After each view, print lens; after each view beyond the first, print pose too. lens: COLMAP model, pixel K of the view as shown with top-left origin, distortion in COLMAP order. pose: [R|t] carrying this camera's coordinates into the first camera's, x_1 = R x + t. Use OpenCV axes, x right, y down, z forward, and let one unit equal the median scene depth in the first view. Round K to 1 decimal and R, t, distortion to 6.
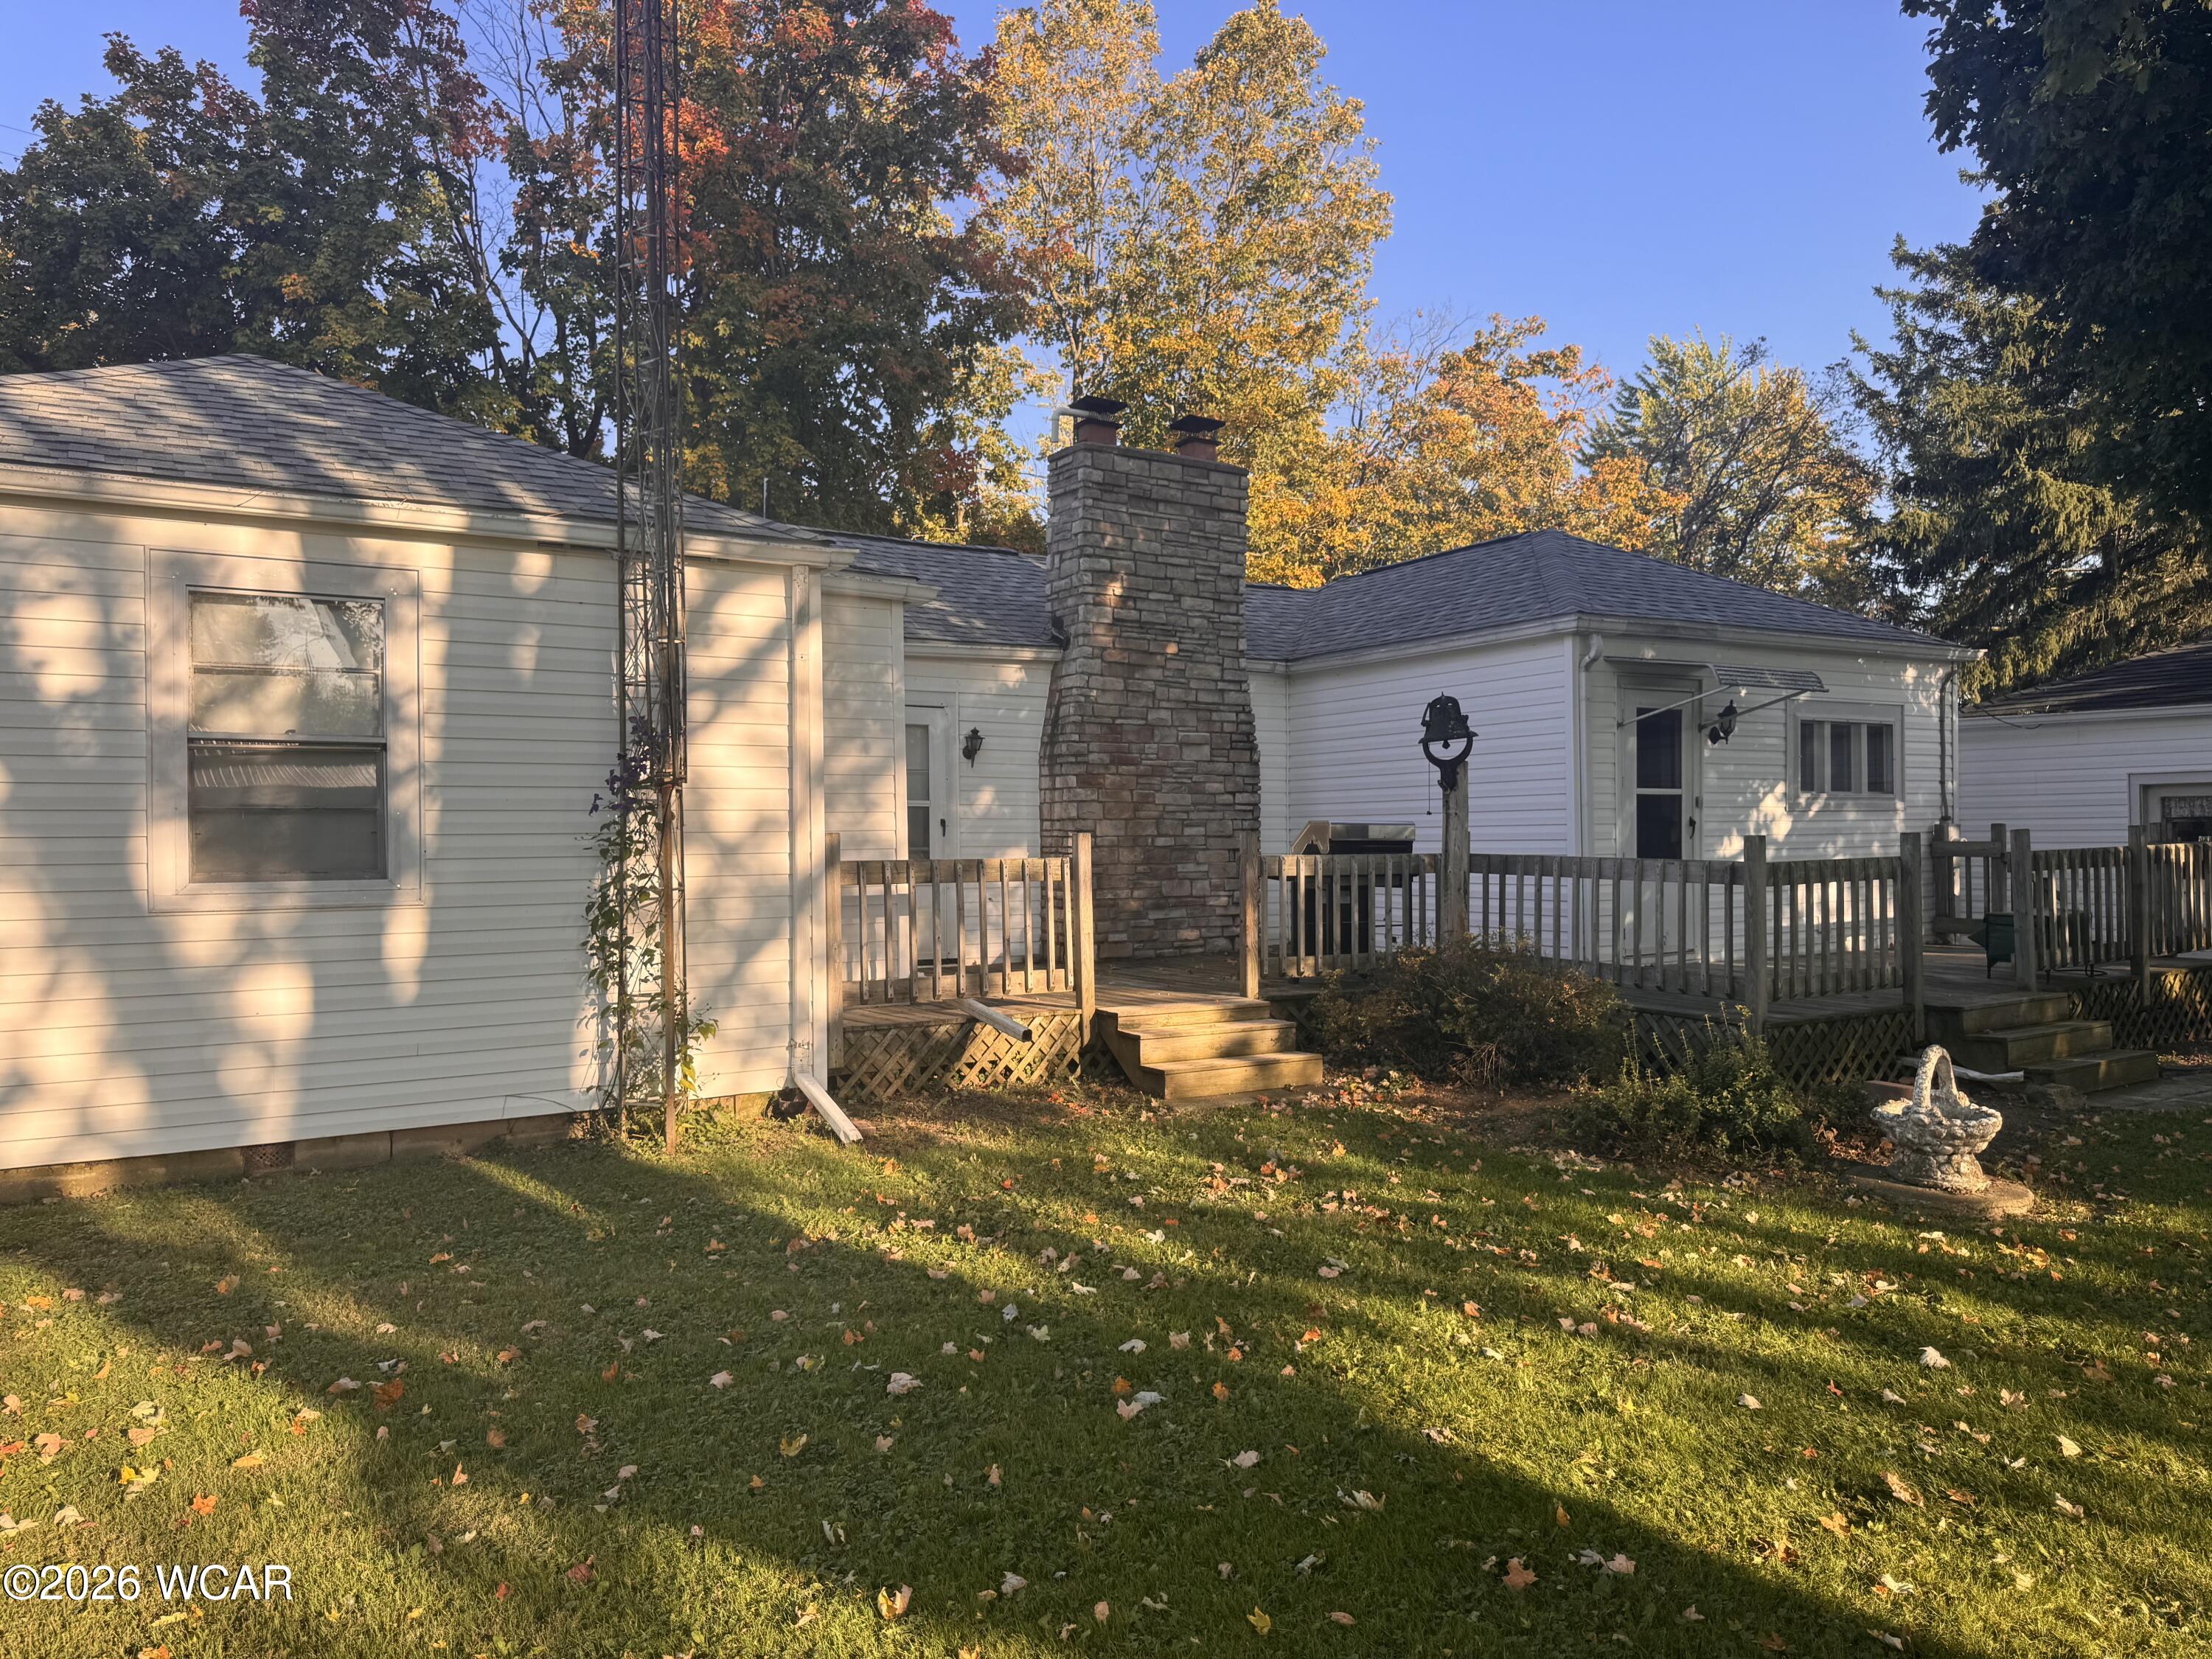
lens RADIAL K [[1596.1, 0, 1106.0], [0, 1596.1, 829.5], [0, 0, 1]] dist [0.070419, -0.099762]
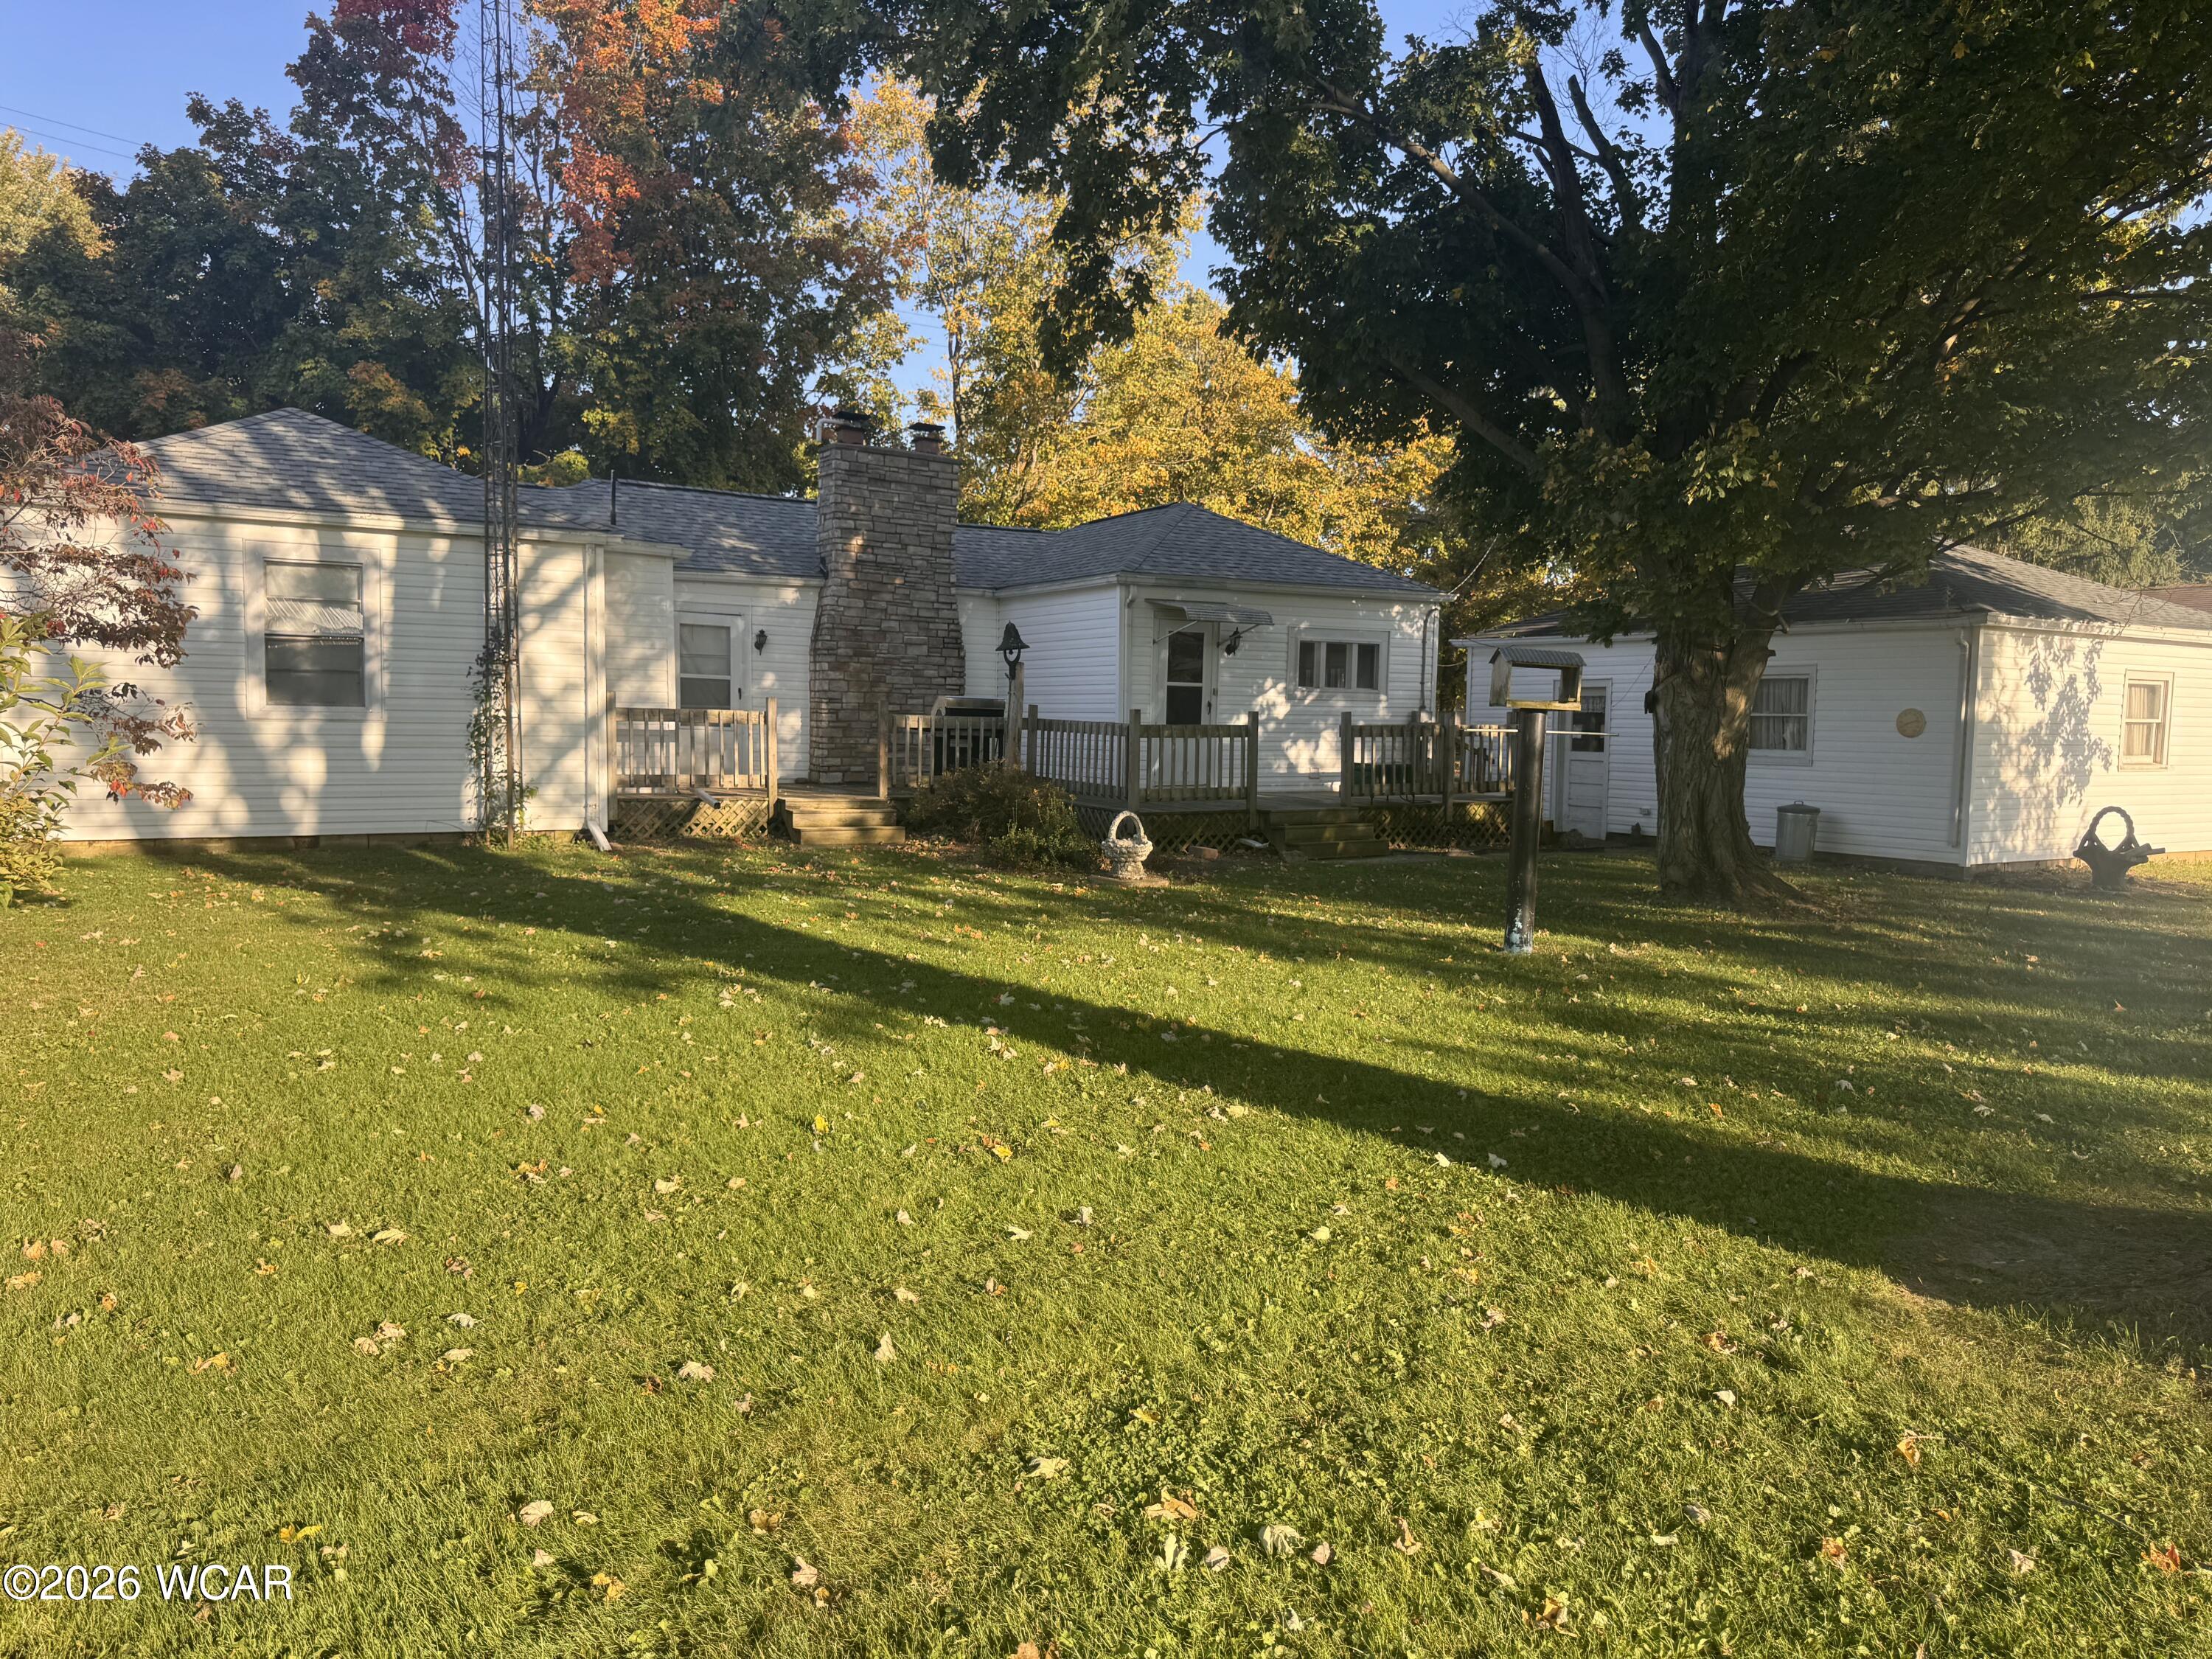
lens RADIAL K [[1543.2, 0, 1106.0], [0, 1543.2, 829.5], [0, 0, 1]] dist [0.072707, -0.103713]
pose [[0.999448, 0.030236, -0.013766, 0.385009], [-0.029073, 0.996527, 0.078028, 0.003642], [0.016078, -0.077585, 0.996856, -0.703300]]
